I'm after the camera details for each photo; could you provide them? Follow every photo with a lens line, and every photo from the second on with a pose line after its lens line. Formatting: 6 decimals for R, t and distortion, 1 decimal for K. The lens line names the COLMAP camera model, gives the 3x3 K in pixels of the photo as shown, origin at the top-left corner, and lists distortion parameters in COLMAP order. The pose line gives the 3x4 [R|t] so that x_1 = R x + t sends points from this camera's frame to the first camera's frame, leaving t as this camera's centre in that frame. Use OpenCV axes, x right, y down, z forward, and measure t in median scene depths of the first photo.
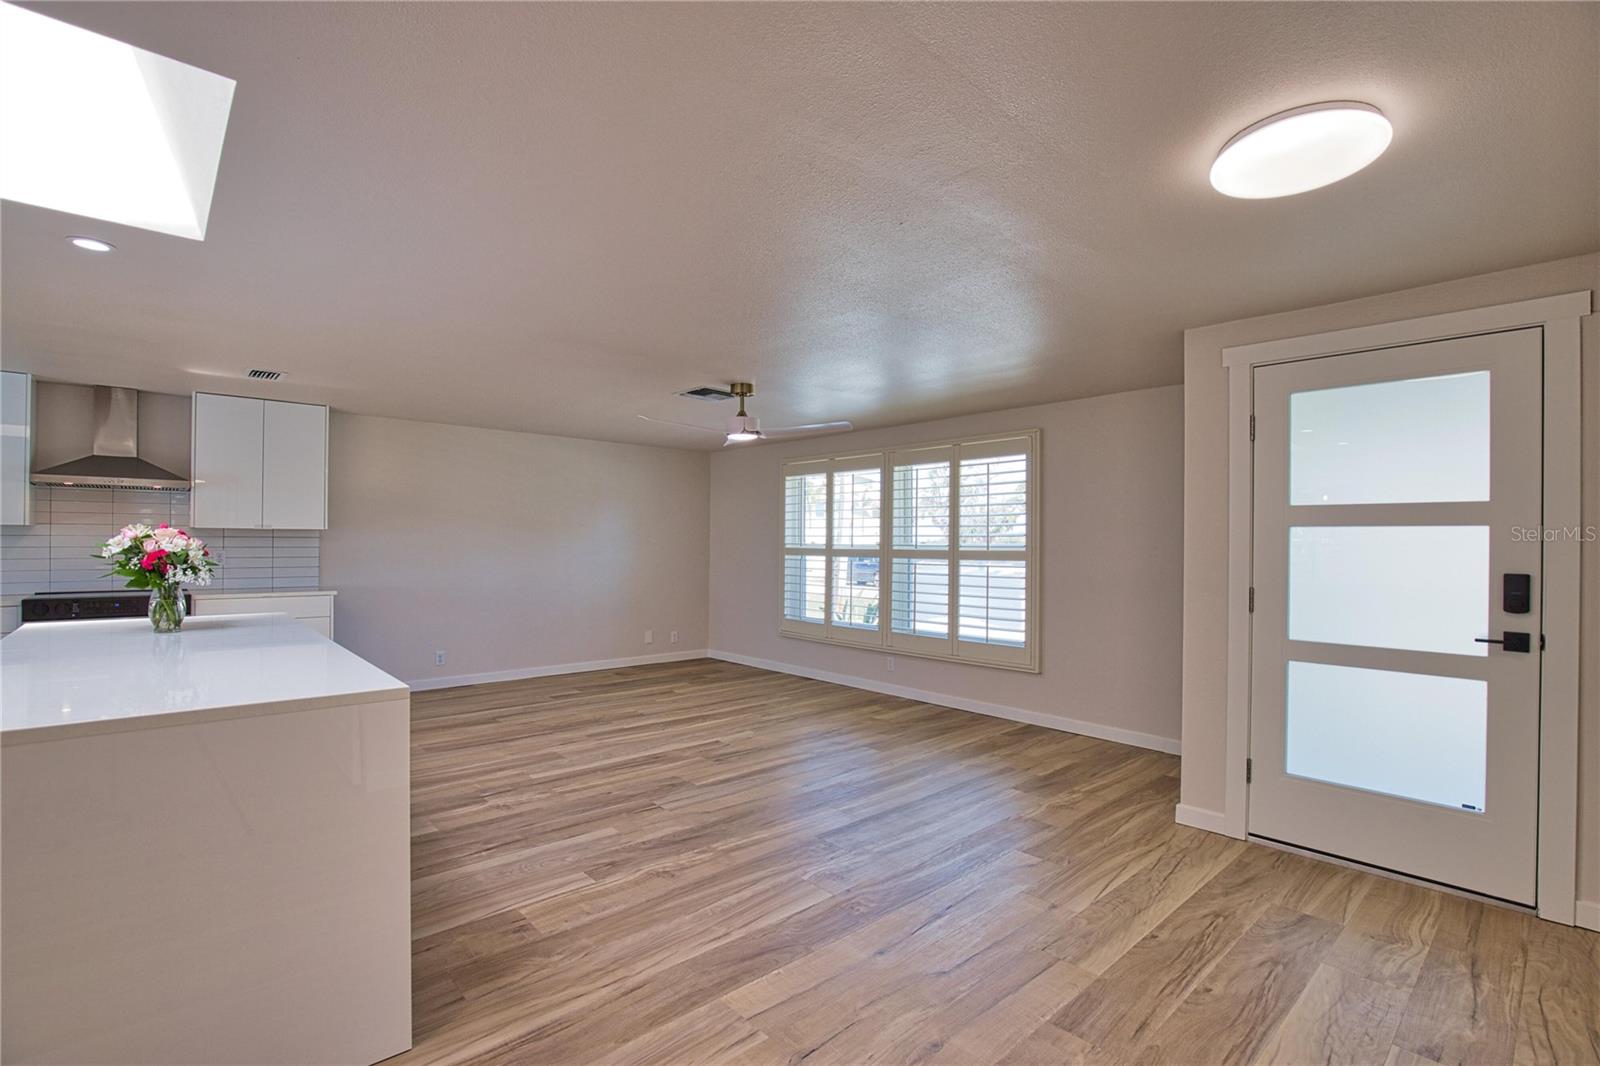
lens RADIAL K [[731.5, 0, 809.5], [0, 731.5, 542.2], [0, 0, 1]] dist [-0.037522, 0.008011]
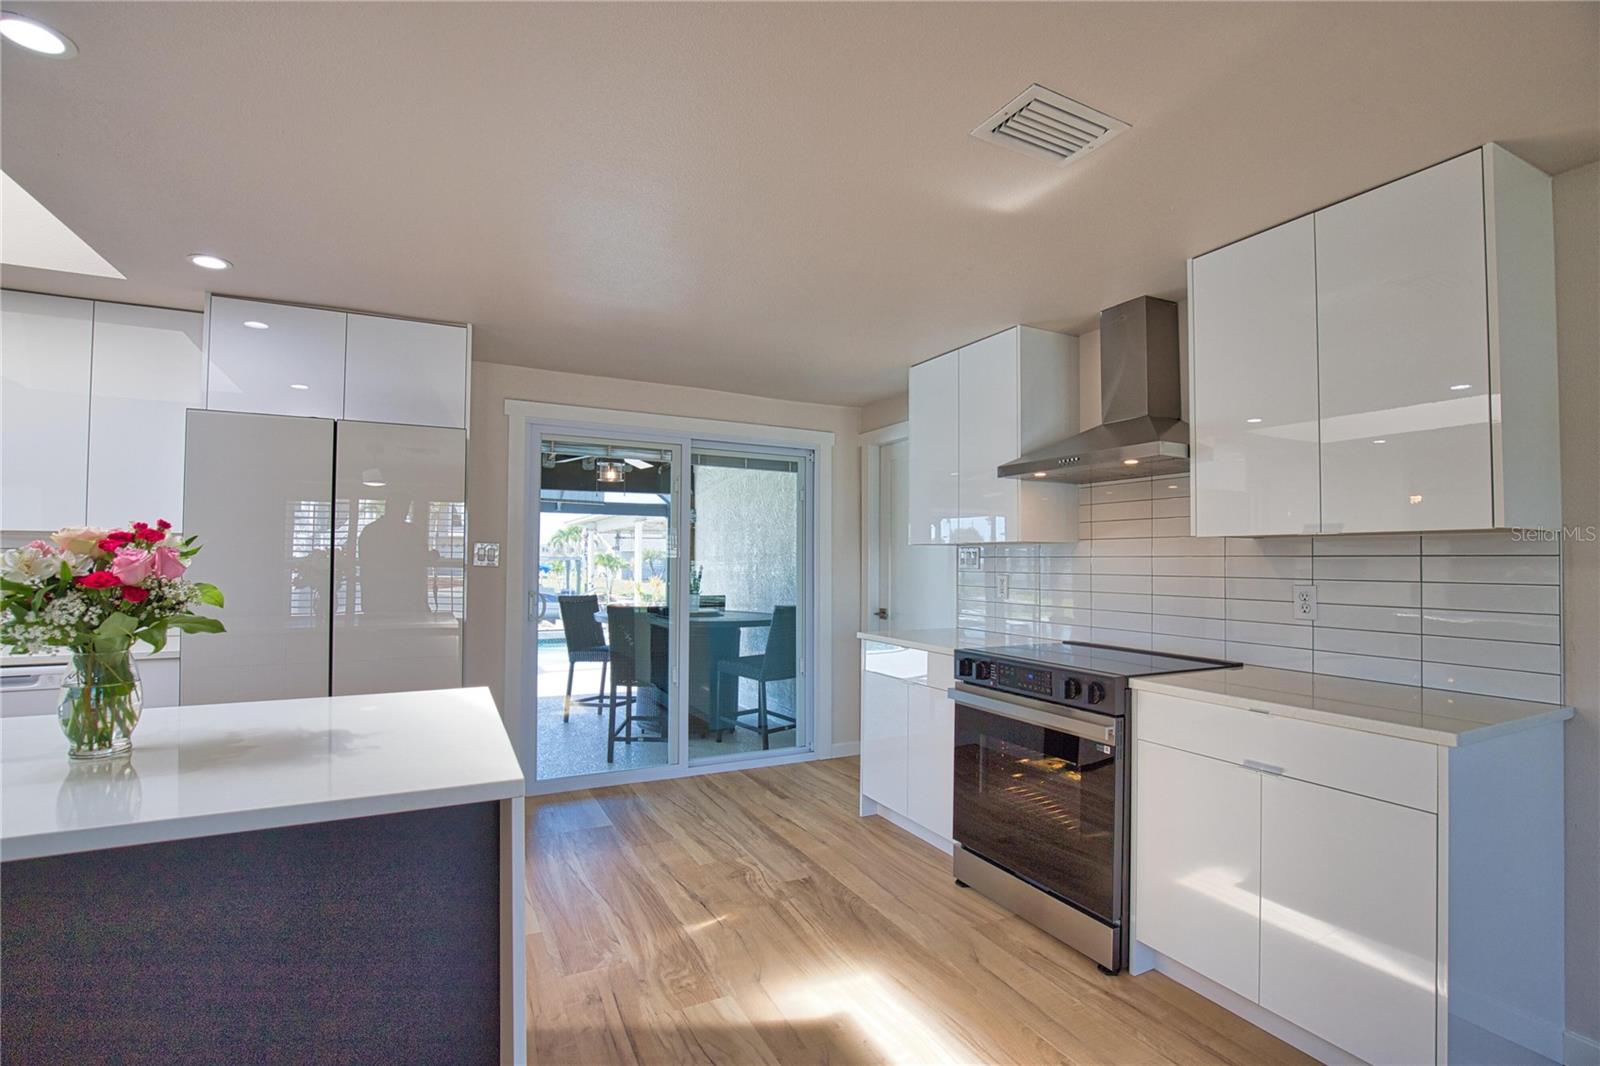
lens RADIAL K [[731.5, 0, 809.5], [0, 731.5, 542.2], [0, 0, 1]] dist [-0.037522, 0.008011]
pose [[-0.267332, -0.033842, -0.963010, -0.450947], [-0.007592, 0.999426, -0.033014, 0.001919], [0.963575, -0.001515, -0.267435, 1.216487]]
